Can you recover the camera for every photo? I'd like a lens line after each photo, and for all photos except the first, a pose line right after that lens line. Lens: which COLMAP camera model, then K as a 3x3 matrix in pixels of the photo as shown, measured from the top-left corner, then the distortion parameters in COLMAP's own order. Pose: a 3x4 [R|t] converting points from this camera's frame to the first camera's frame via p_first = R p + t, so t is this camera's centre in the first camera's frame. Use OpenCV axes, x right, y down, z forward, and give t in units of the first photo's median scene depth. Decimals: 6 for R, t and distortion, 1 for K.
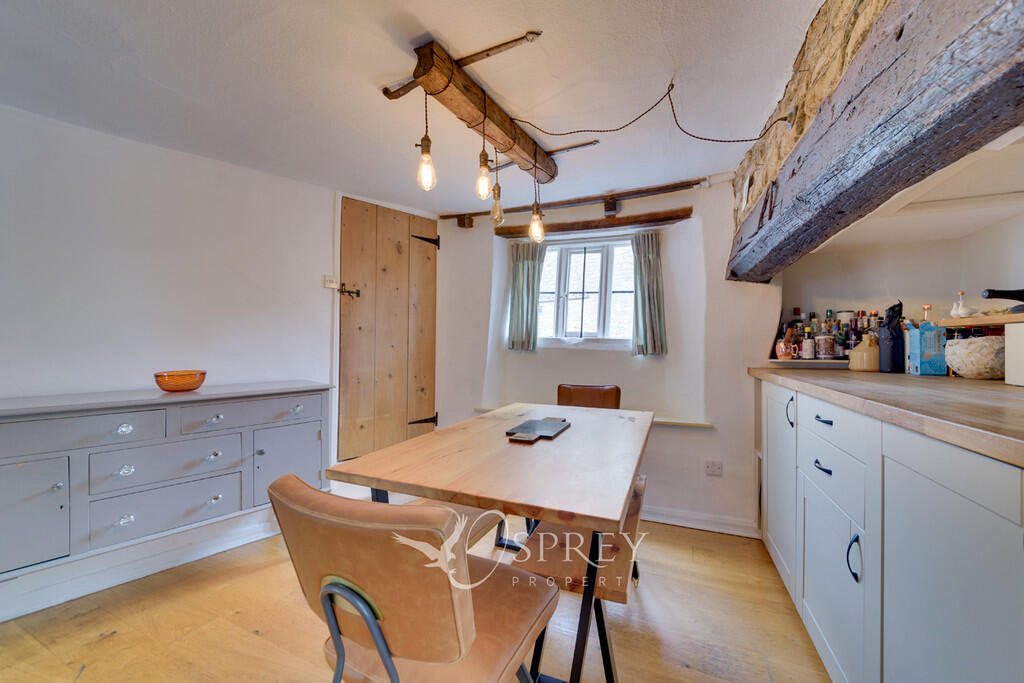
lens RADIAL K [[385.7, 0, 488.9], [0, 385.7, 340.8], [0, 0, 1]] dist [-0.000185, 0.000001]
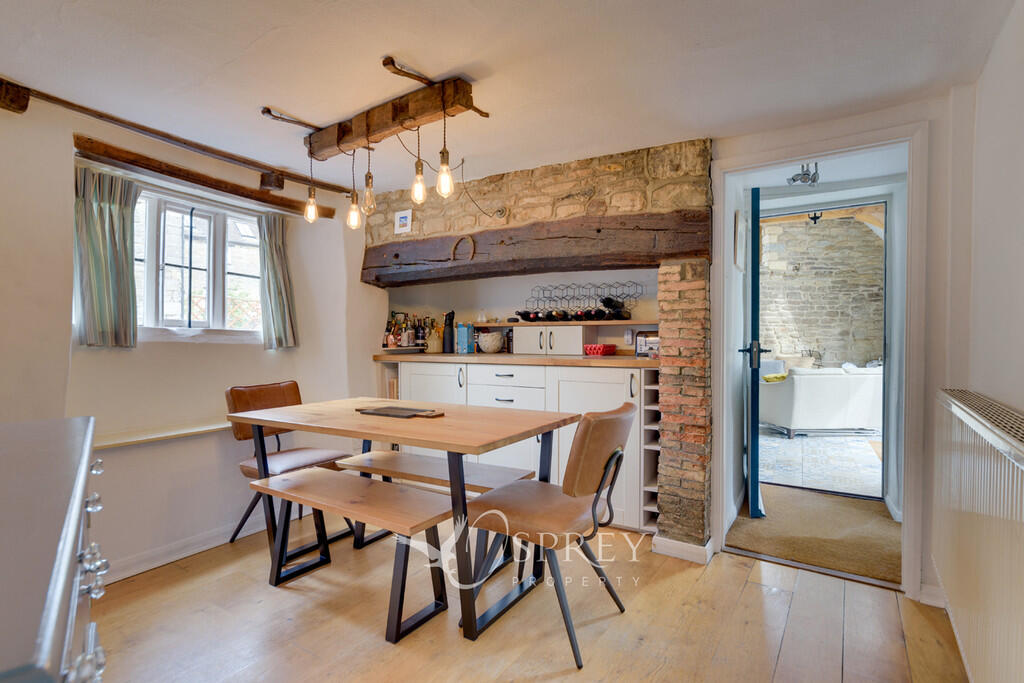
lens RADIAL K [[509.6, 0, 512.0], [0, 509.6, 341.5], [0, 0, 1]] dist [0.000283, -0.000297]
pose [[0.138630, -0.011293, 0.990280, -0.735956], [-0.006260, 0.999905, 0.012279, 0.002252], [-0.990324, -0.007902, 0.138546, 0.277959]]
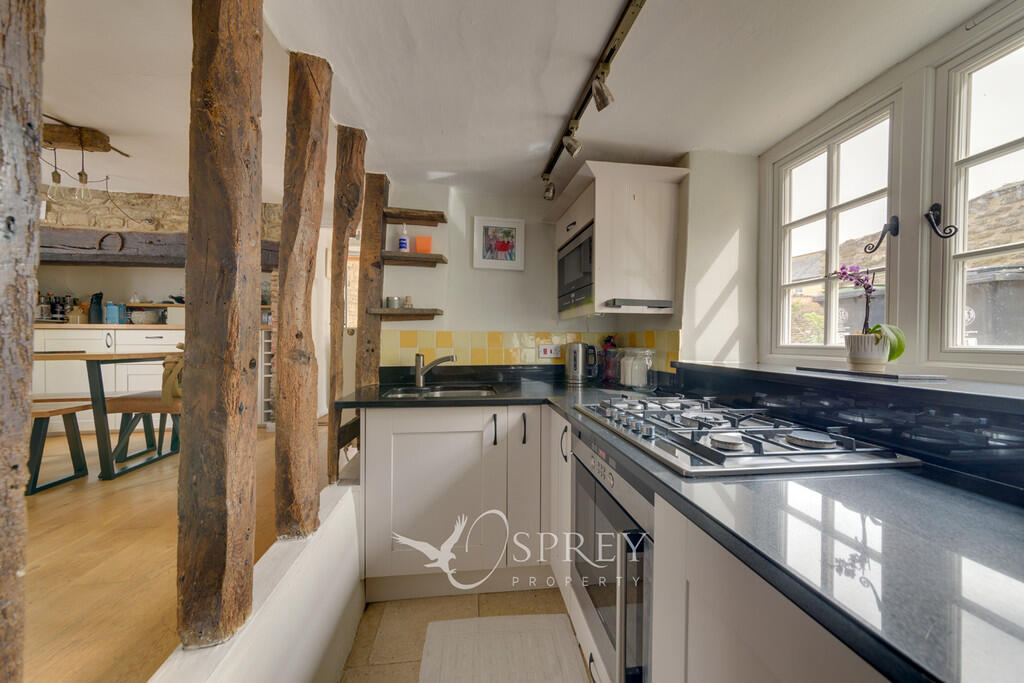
lens RADIAL K [[370.9, 0, 510.9], [0, 370.9, 346.0], [0, 0, 1]] dist [-0.000482, 0.006684]
pose [[-0.532586, -0.010583, 0.846310, -1.205140], [-0.012393, 0.999912, 0.004705, 0.099720], [-0.846285, -0.007982, -0.532670, 0.126121]]
